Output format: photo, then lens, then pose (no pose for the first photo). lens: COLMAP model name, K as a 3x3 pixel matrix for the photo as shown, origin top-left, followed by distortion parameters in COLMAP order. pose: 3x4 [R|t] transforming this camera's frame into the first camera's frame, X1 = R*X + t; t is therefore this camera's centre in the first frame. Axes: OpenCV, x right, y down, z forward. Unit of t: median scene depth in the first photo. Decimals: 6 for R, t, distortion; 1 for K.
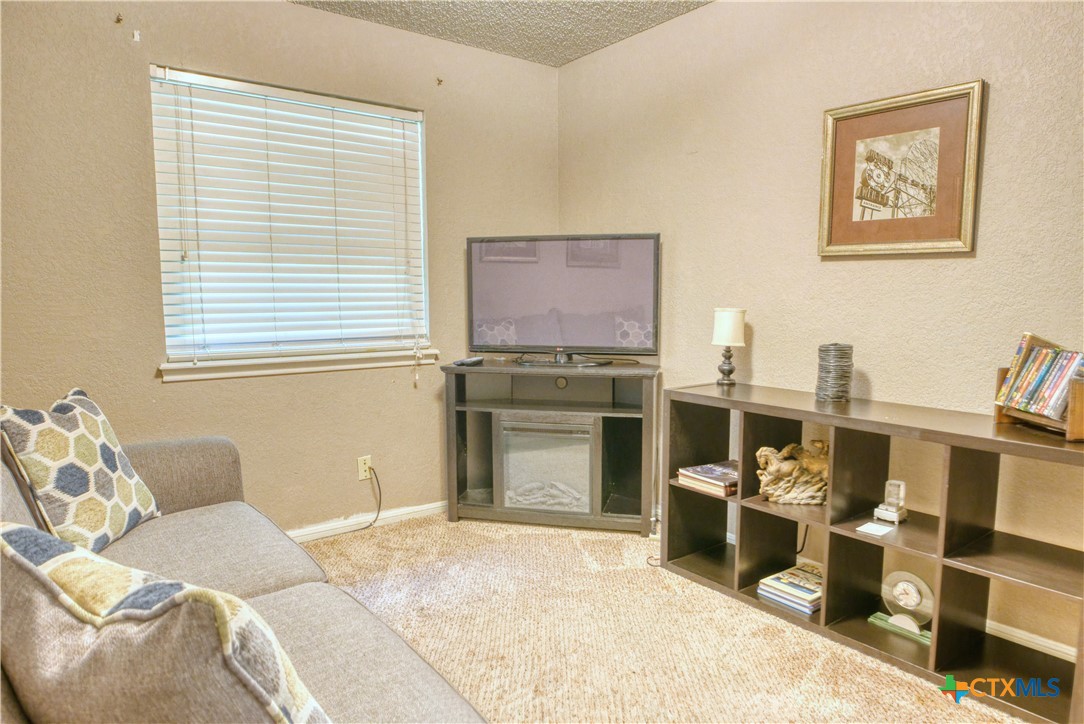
lens RADIAL K [[695.7, 0, 542.0], [0, 695.7, 362.0], [0, 0, 1]] dist [0.000240, 0.000411]
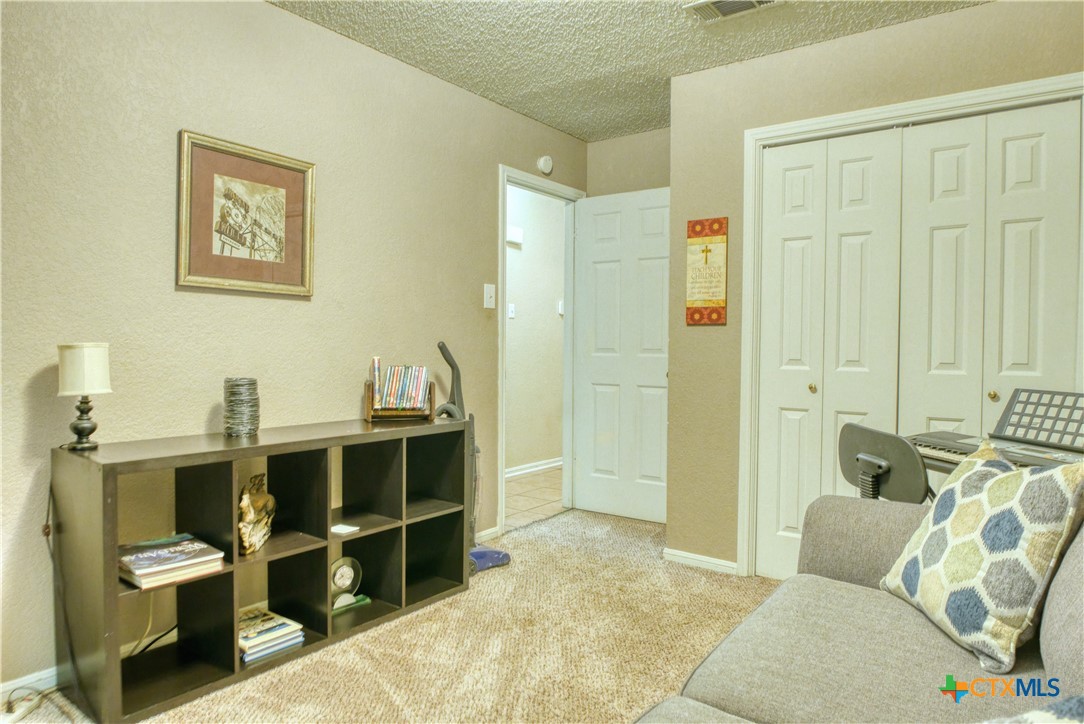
lens RADIAL K [[695.7, 0, 542.0], [0, 695.7, 362.0], [0, 0, 1]] dist [0.000240, 0.000411]
pose [[-0.280047, -0.032092, 0.959450, -0.656938], [0.083361, 0.994853, 0.057608, -0.071246], [-0.956360, 0.096114, -0.275931, 0.876116]]
